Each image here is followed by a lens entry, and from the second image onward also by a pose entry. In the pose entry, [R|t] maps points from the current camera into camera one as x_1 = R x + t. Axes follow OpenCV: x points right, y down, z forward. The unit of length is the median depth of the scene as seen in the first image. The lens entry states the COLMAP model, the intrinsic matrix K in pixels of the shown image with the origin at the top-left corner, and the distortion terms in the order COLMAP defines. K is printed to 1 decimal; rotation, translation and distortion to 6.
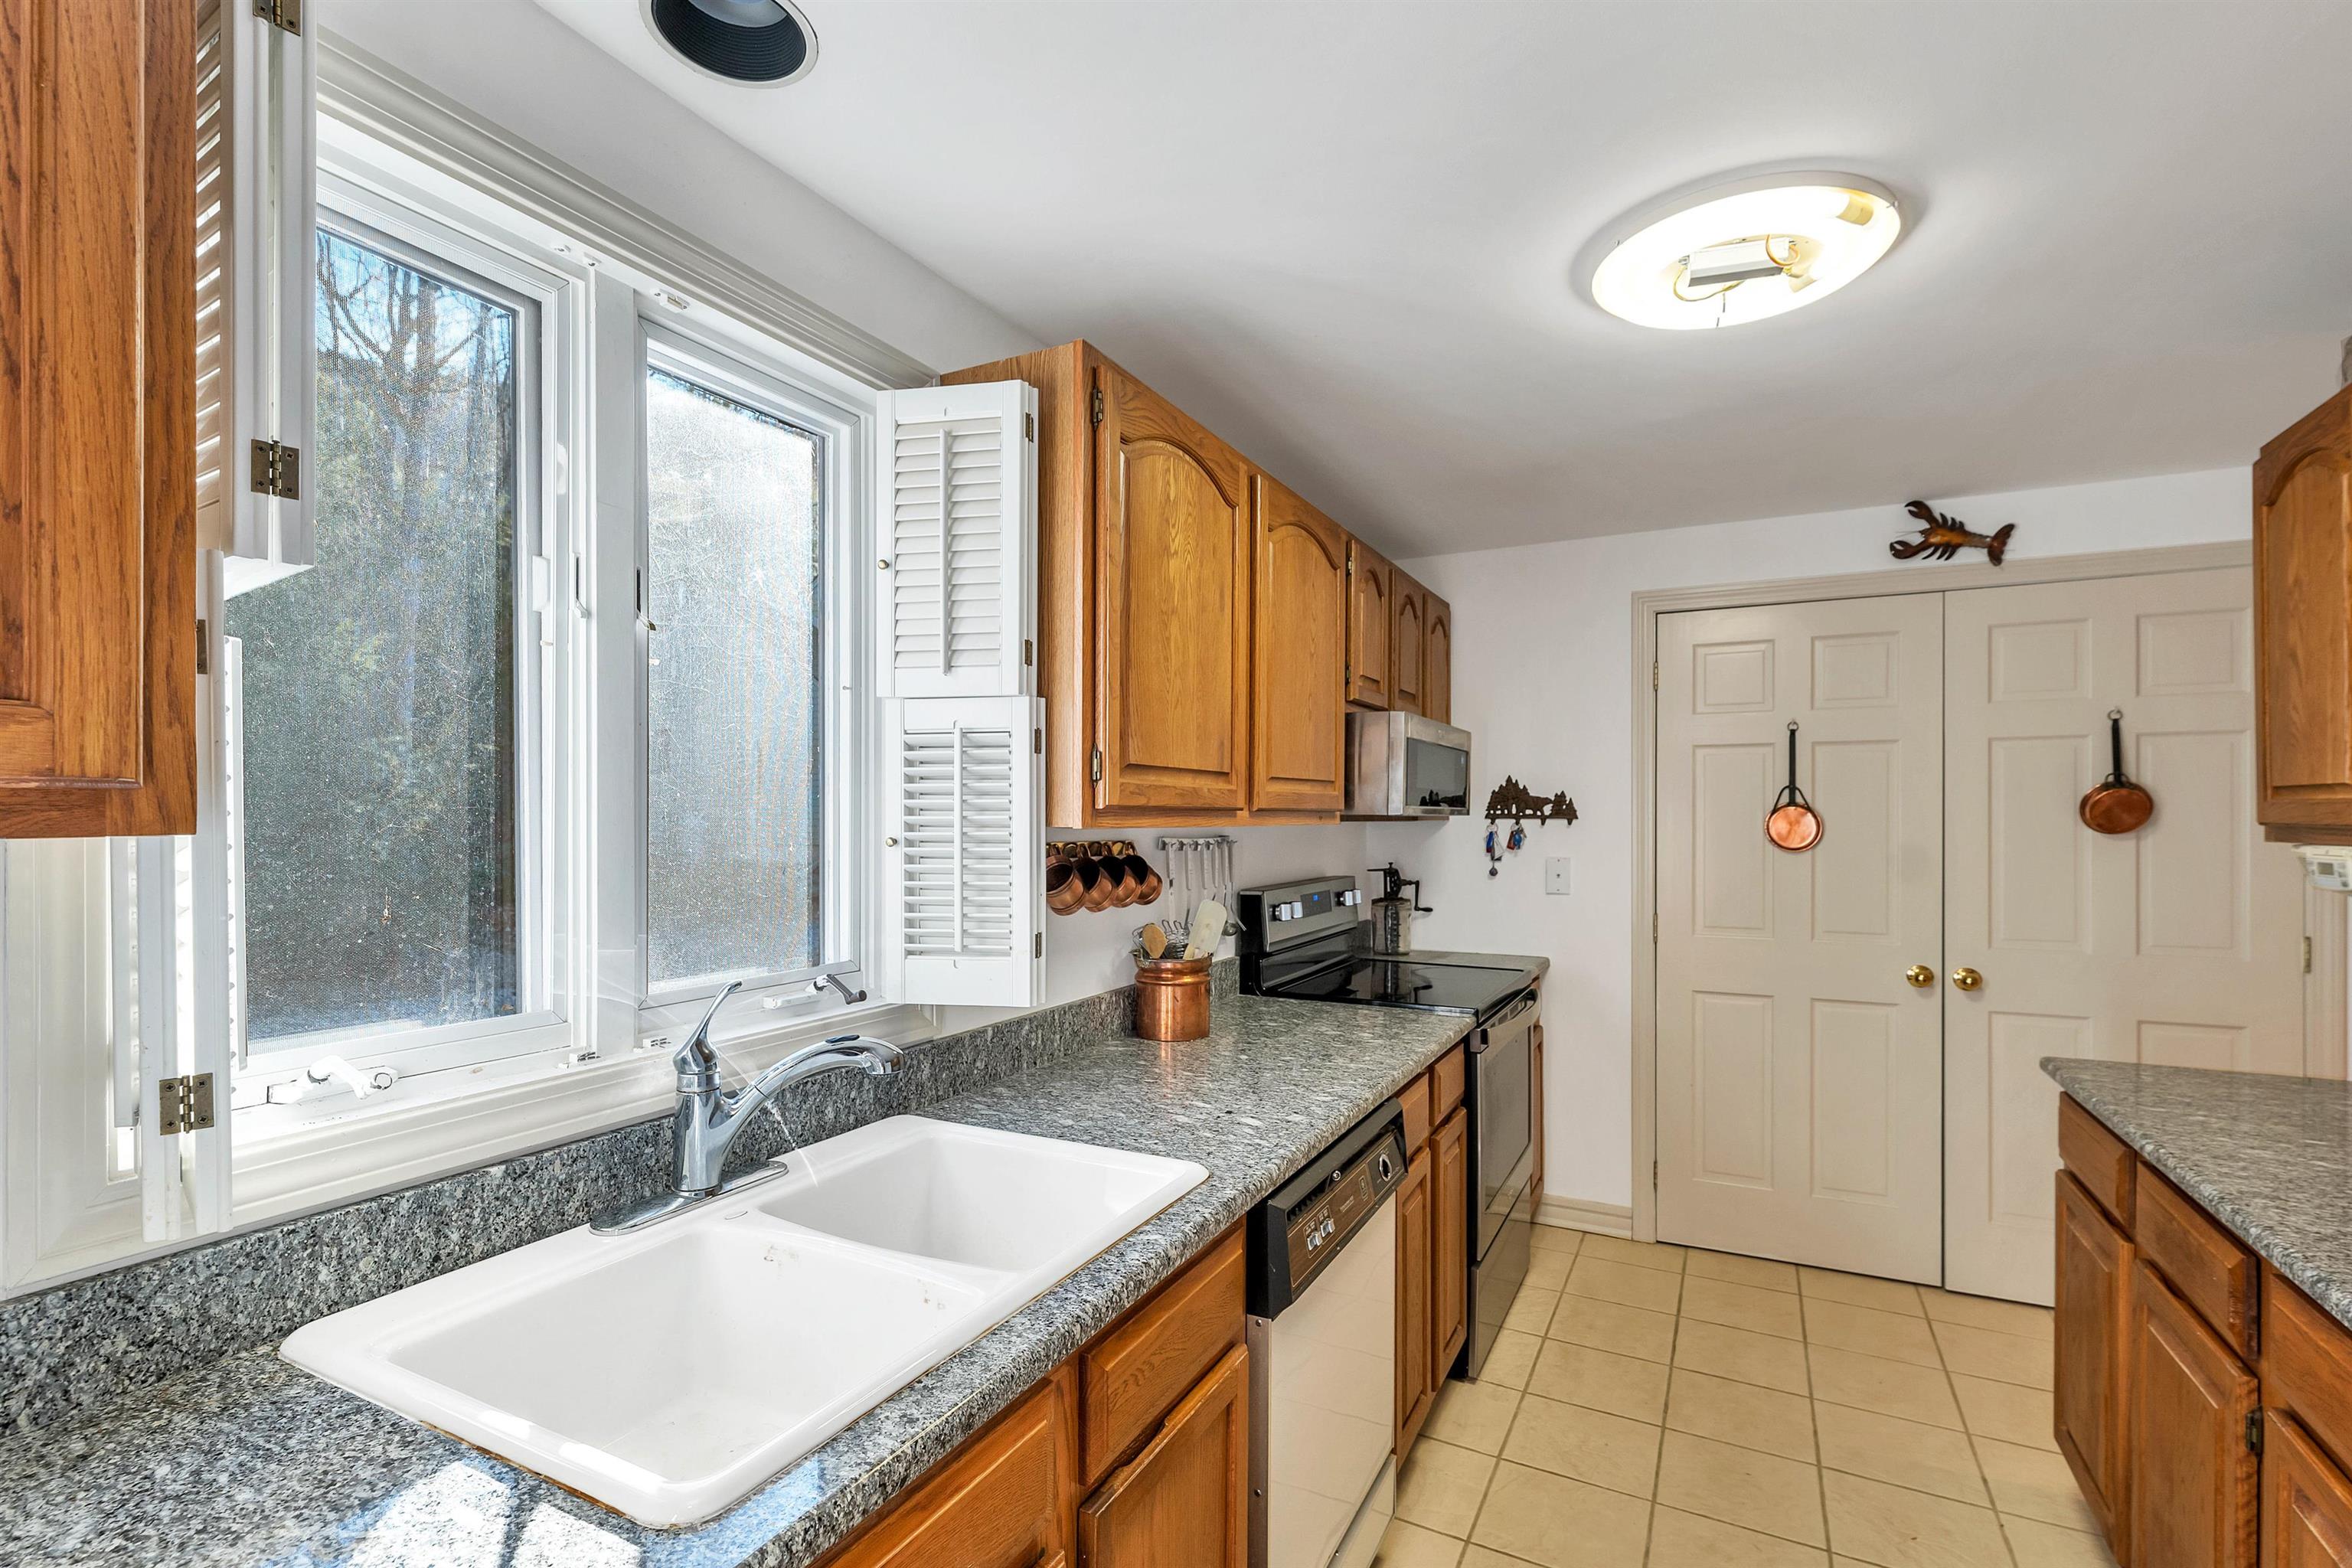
lens RADIAL K [[1081.5, 0, 1163.6], [0, 1081.5, 827.4], [0, 0, 1]] dist [0.000560, -0.000323]
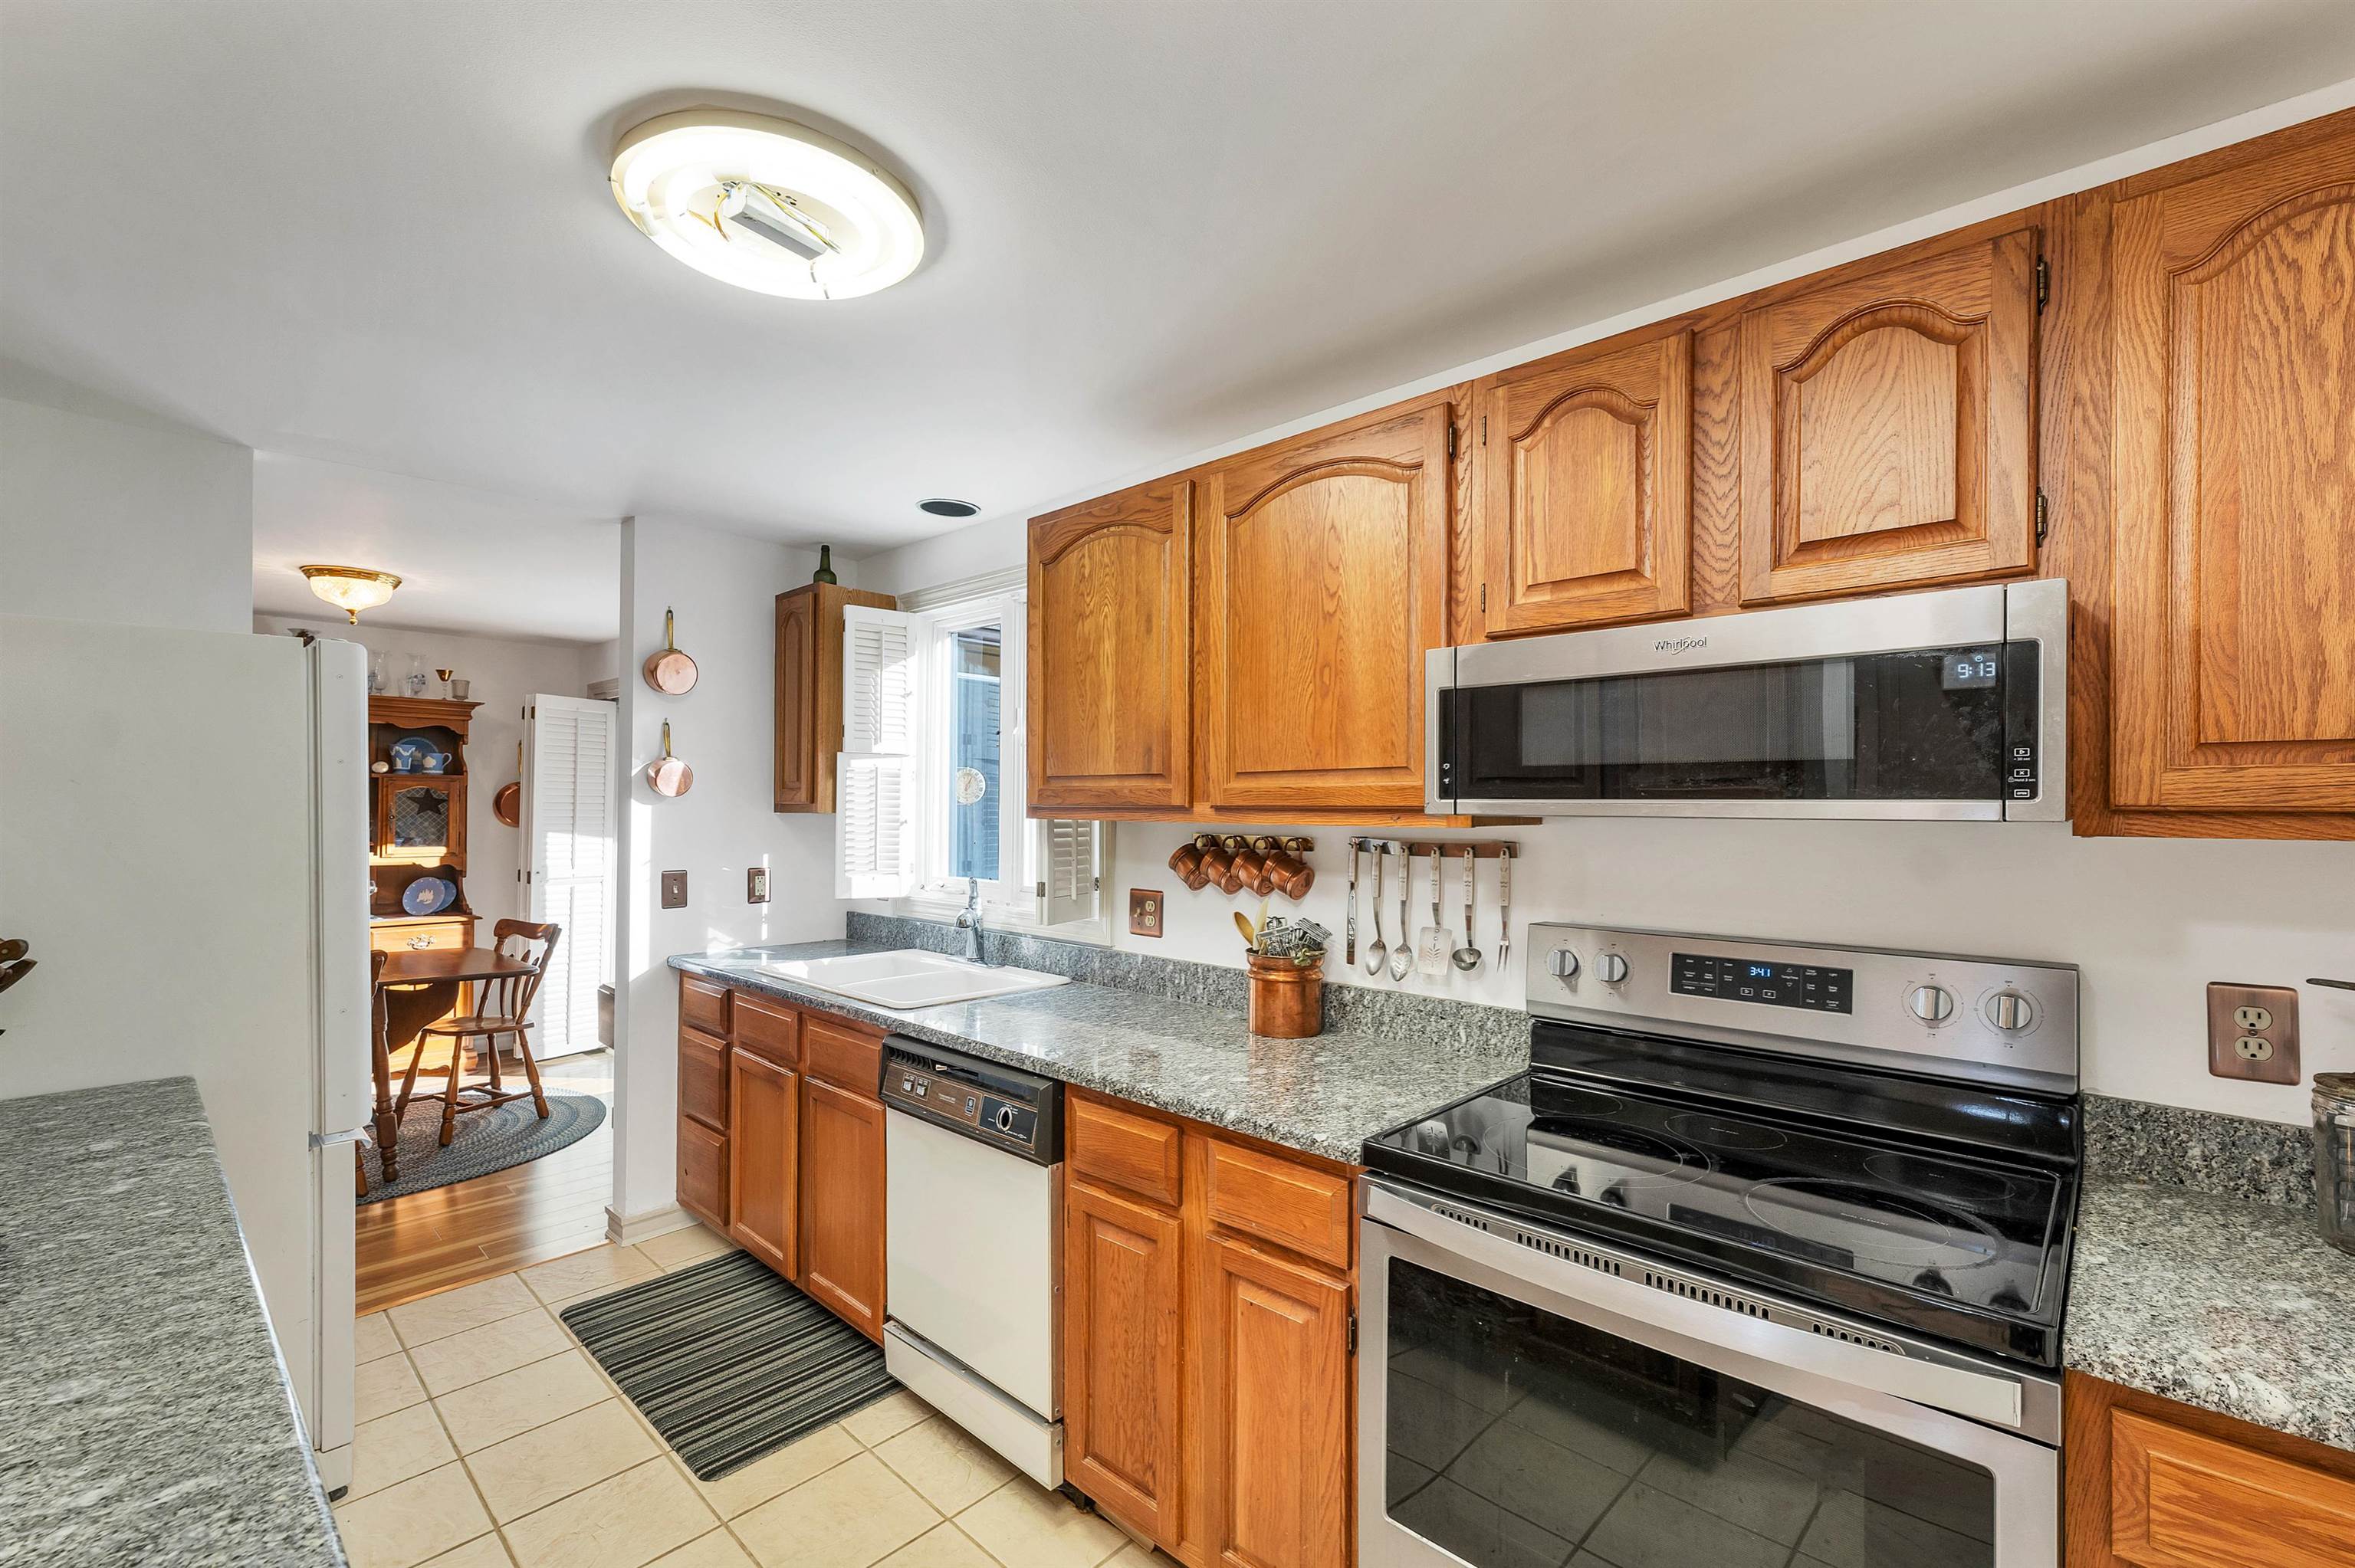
lens RADIAL K [[984.8, 0, 1176.5], [0, 984.8, 807.3], [0, 0, 1]] dist [-0.001222, 0.000429]
pose [[-0.255323, -0.006711, -0.966833, 1.035544], [-0.019908, 0.999800, -0.001682, -0.014319], [0.966651, 0.018818, -0.255405, 1.274519]]
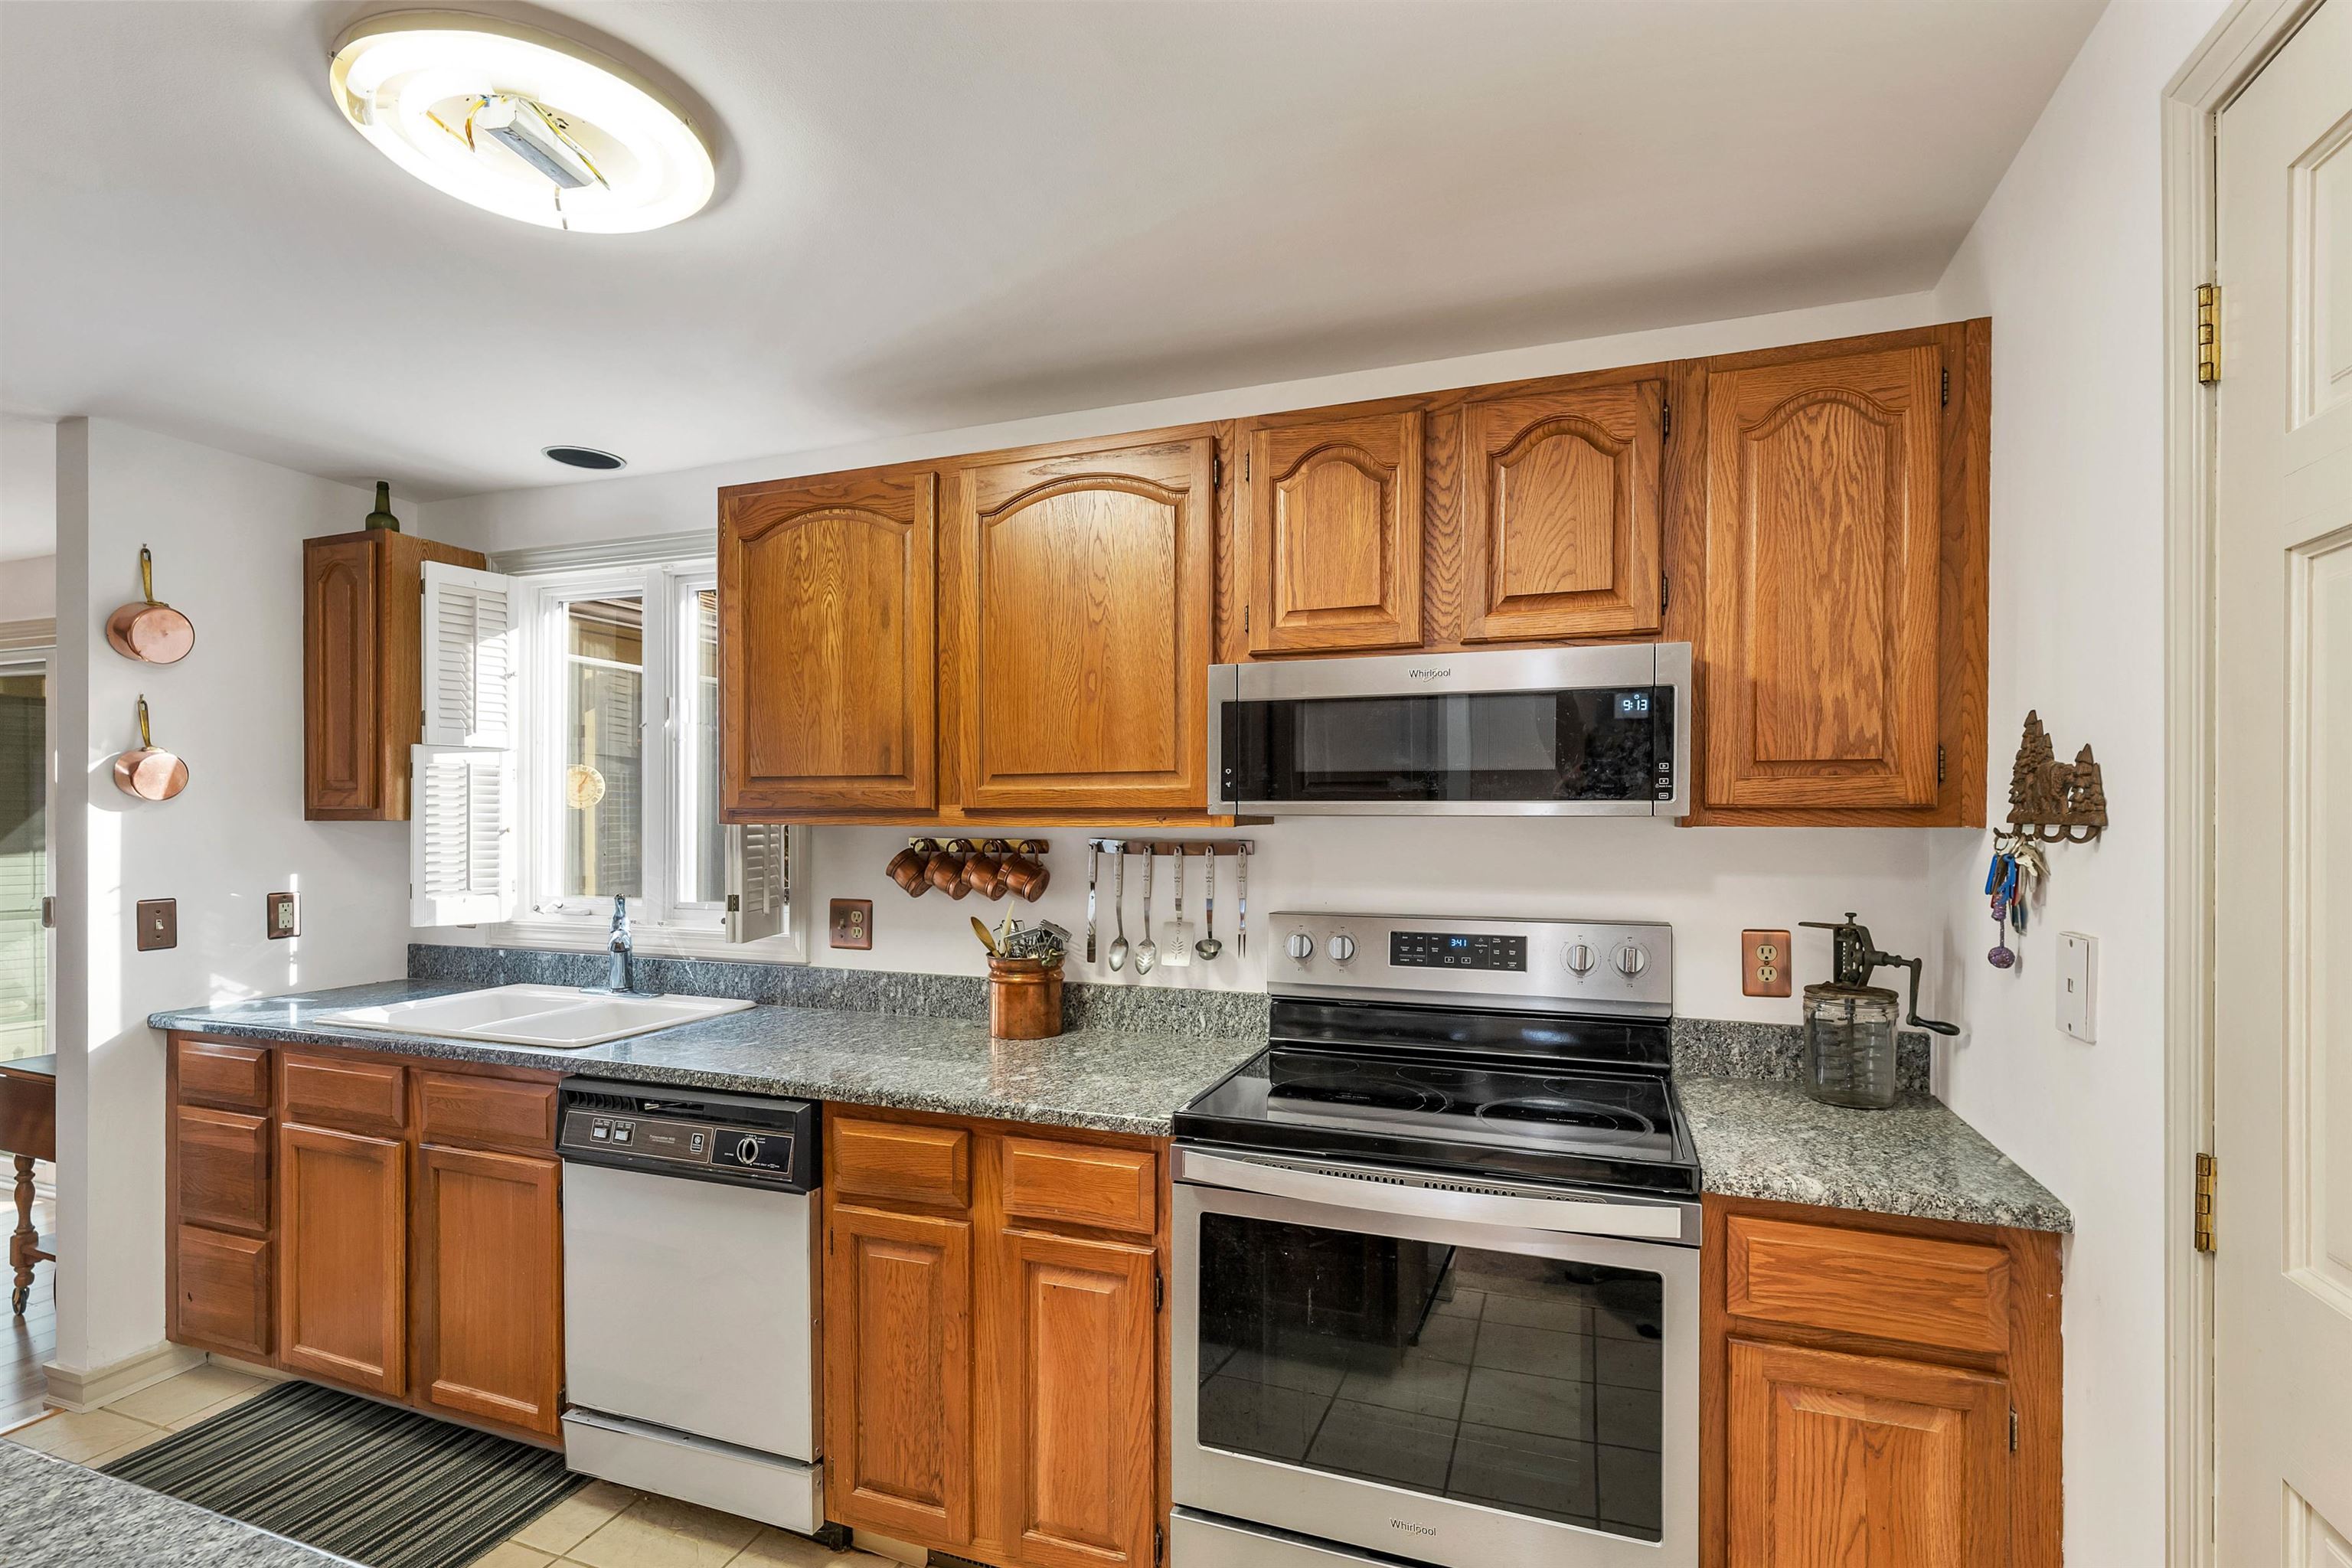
lens RADIAL K [[1081.5, 0, 1163.6], [0, 1081.5, 827.4], [0, 0, 1]] dist [0.000560, -0.000323]
pose [[0.126339, 0.009590, -0.991941, 1.147711], [-0.011815, 0.999897, 0.008162, -0.010913], [0.991917, 0.010689, 0.126439, 1.123864]]
